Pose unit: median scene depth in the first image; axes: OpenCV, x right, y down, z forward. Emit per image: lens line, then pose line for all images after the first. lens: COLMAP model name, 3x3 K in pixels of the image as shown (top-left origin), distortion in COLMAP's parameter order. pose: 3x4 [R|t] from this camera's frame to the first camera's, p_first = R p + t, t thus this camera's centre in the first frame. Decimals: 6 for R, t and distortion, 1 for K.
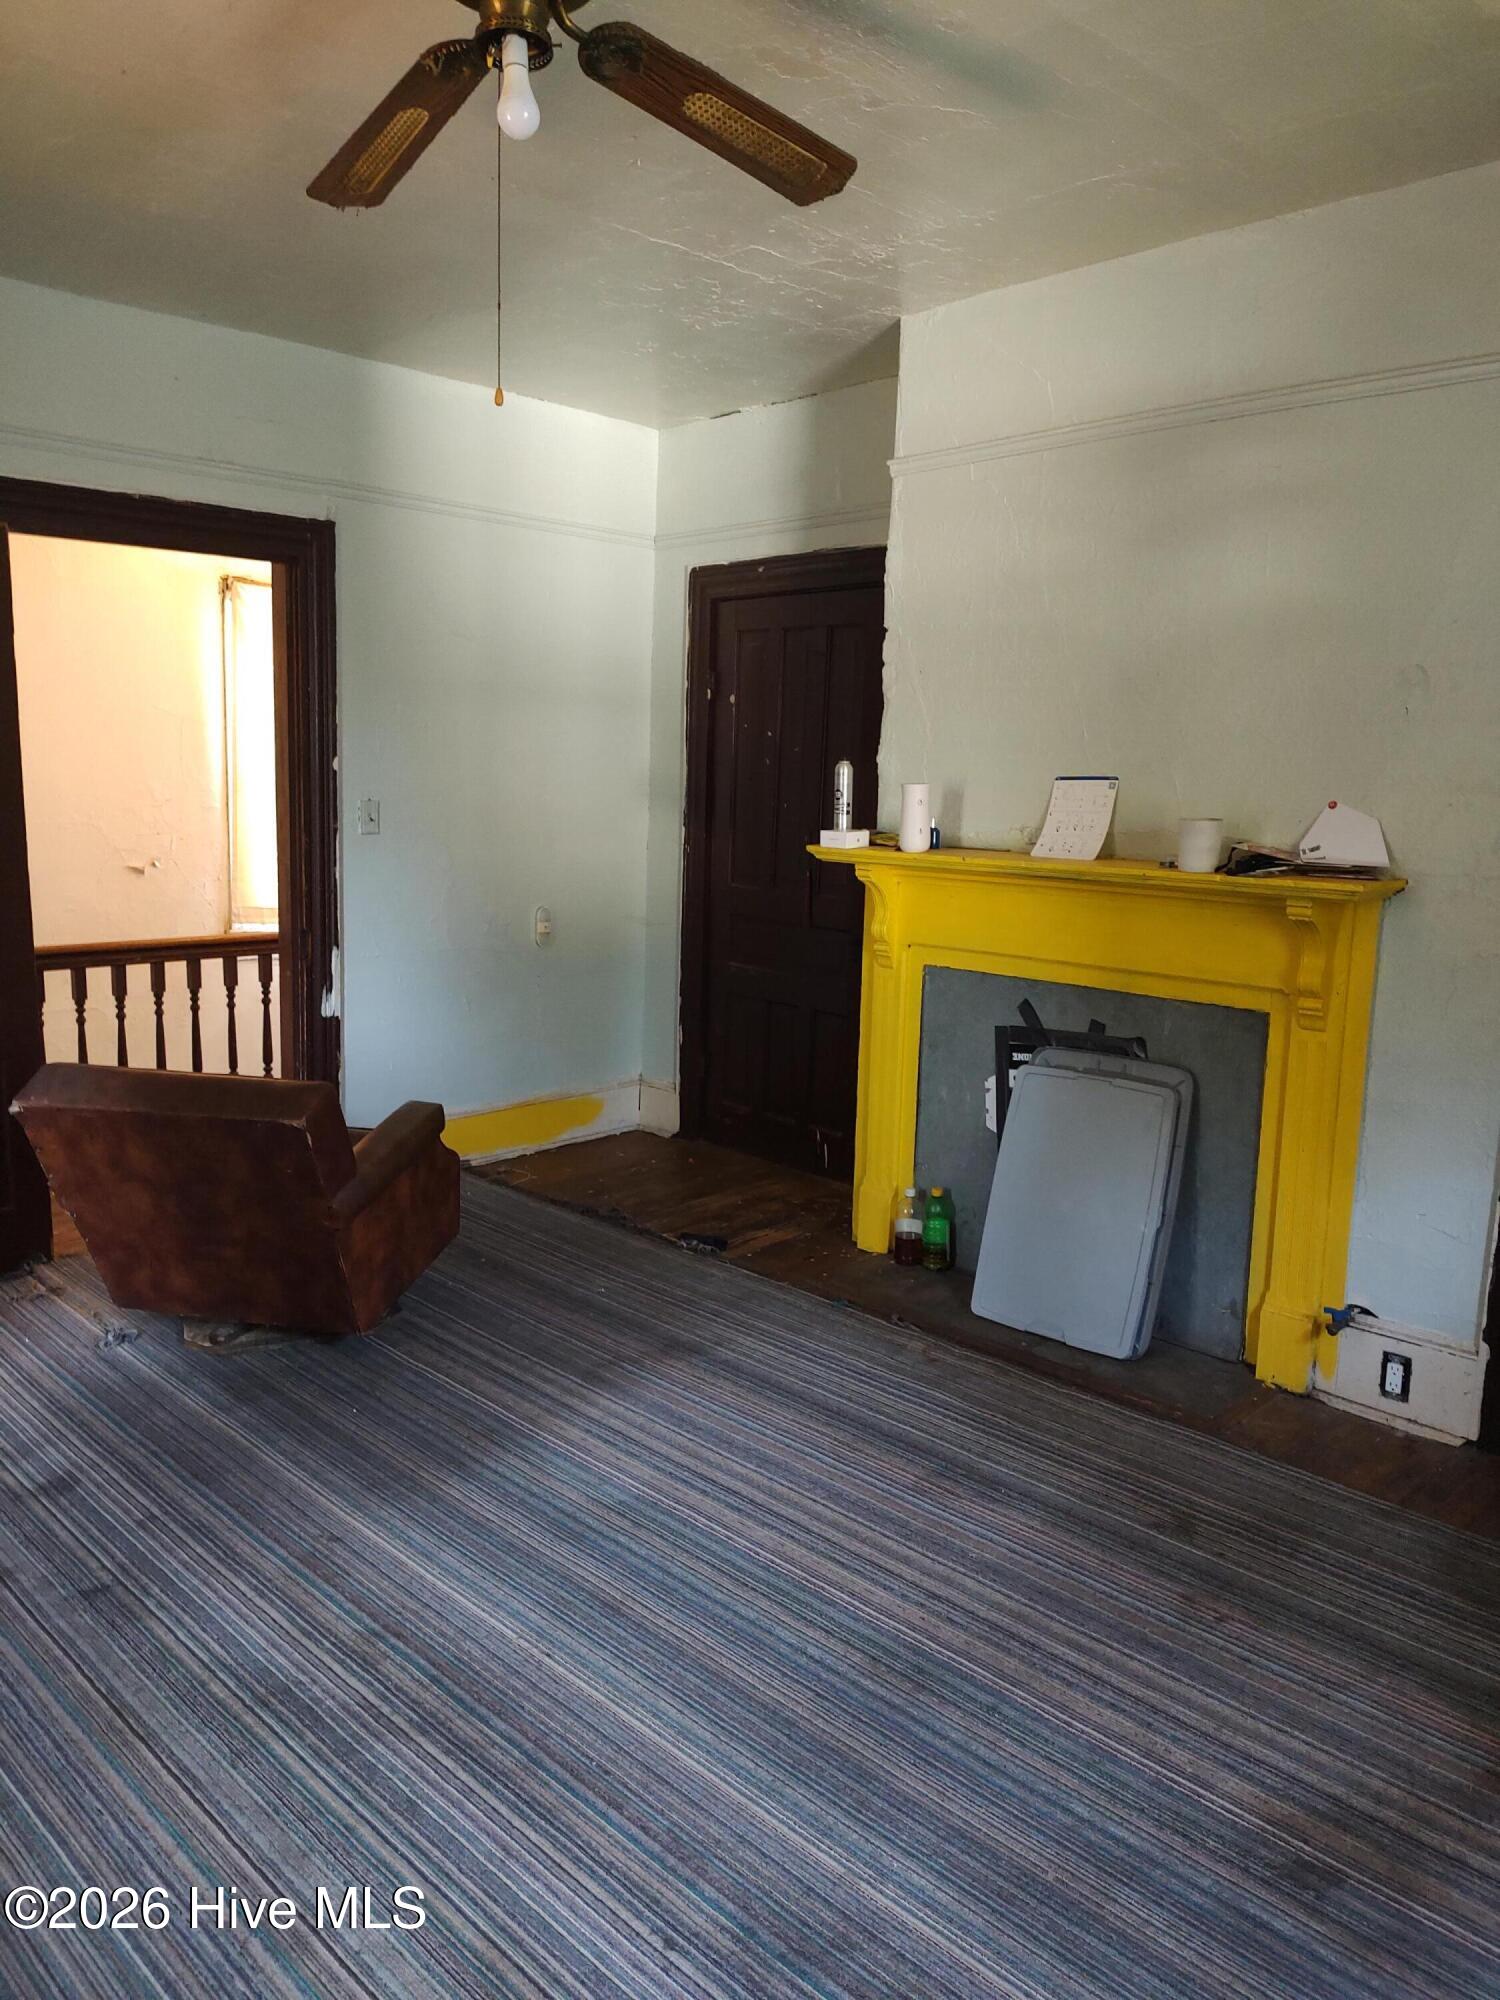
lens RADIAL K [[1448.0, 0, 750.0], [0, 1448.0, 1000.0], [0, 0, 1]] dist [-0.003379, -0.002437]
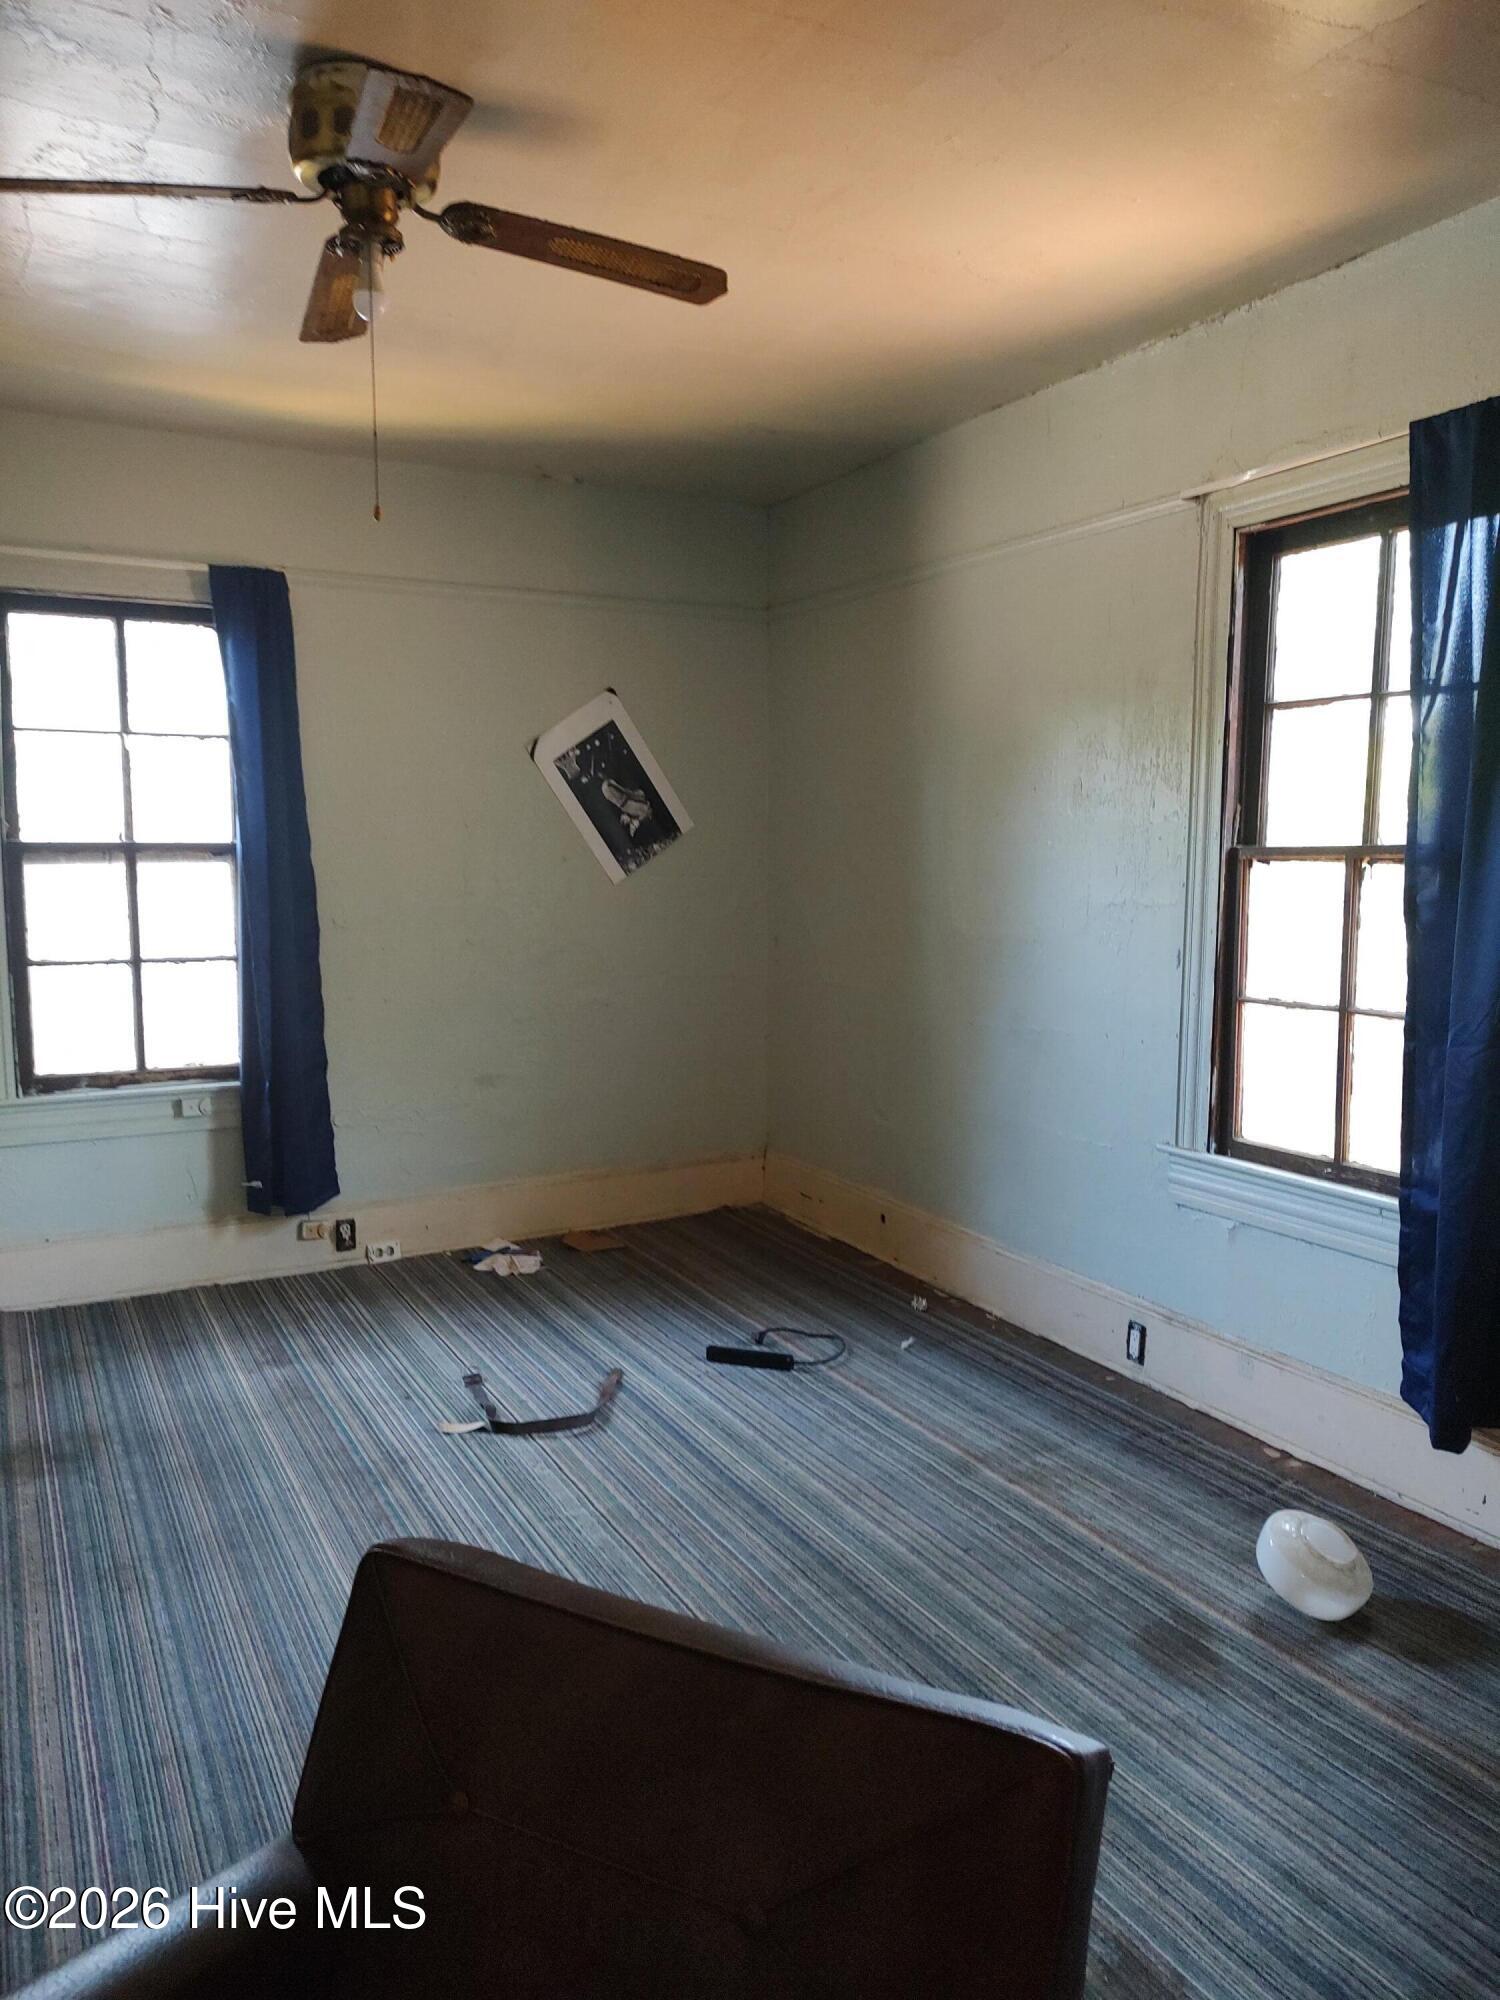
lens RADIAL K [[1448.0, 0, 750.0], [0, 1448.0, 1000.0], [0, 0, 1]] dist [-0.003379, -0.002437]
pose [[-0.952411, -0.064400, 0.297935, -0.859801], [0.019634, 0.962436, 0.270796, -0.366448], [-0.304183, 0.263759, -0.915371, 2.159630]]
